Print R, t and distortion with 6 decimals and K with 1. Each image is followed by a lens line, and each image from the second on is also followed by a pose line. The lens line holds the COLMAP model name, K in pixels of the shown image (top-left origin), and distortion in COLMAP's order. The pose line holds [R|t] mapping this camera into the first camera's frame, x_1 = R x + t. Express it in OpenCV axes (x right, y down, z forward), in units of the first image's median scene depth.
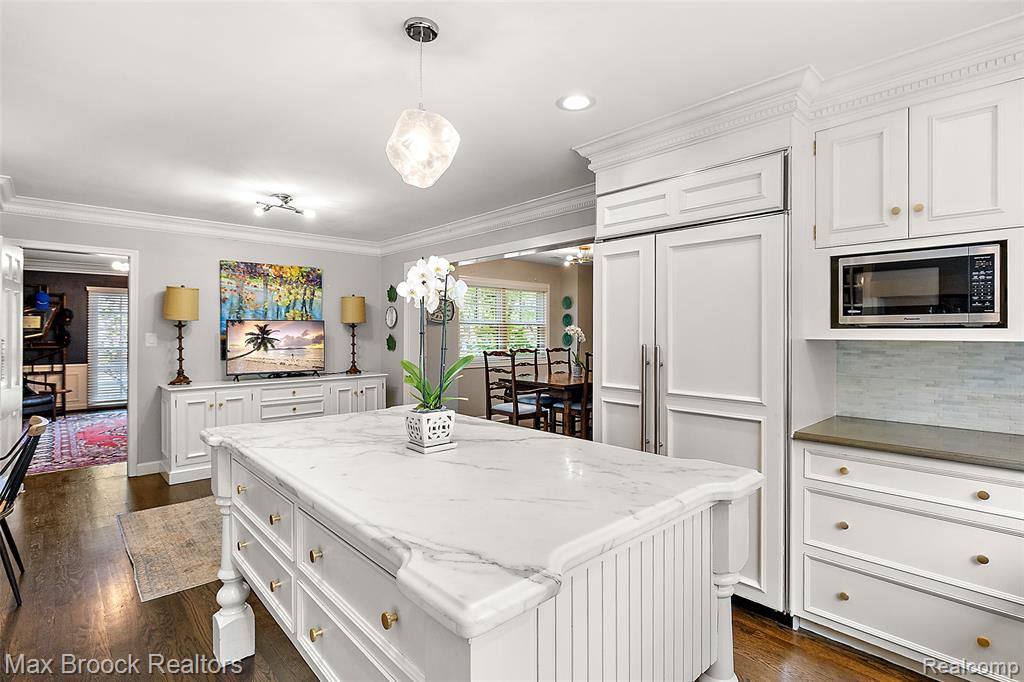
lens RADIAL K [[491.6, 0, 518.0], [0, 491.6, 344.0], [0, 0, 1]] dist [-0.011334, 0.000049]
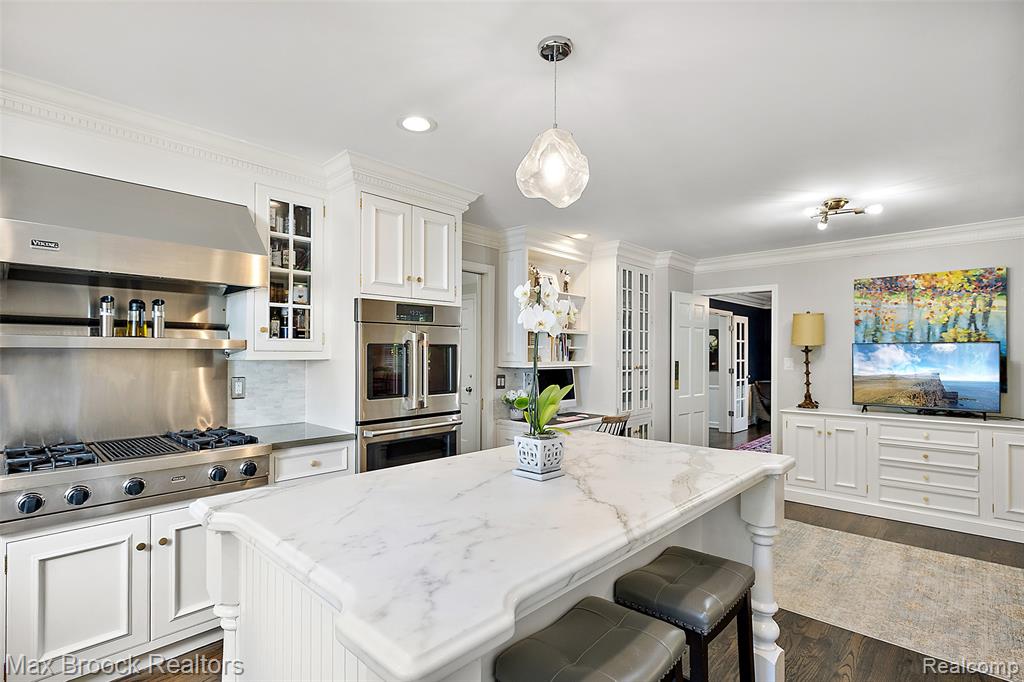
lens RADIAL K [[491.6, 0, 518.0], [0, 491.6, 344.0], [0, 0, 1]] dist [-0.011334, 0.000049]
pose [[0.071509, -0.023688, -0.997159, 0.265480], [-0.027773, 0.999283, -0.025730, -0.007428], [0.997053, 0.029534, 0.070800, 0.292264]]
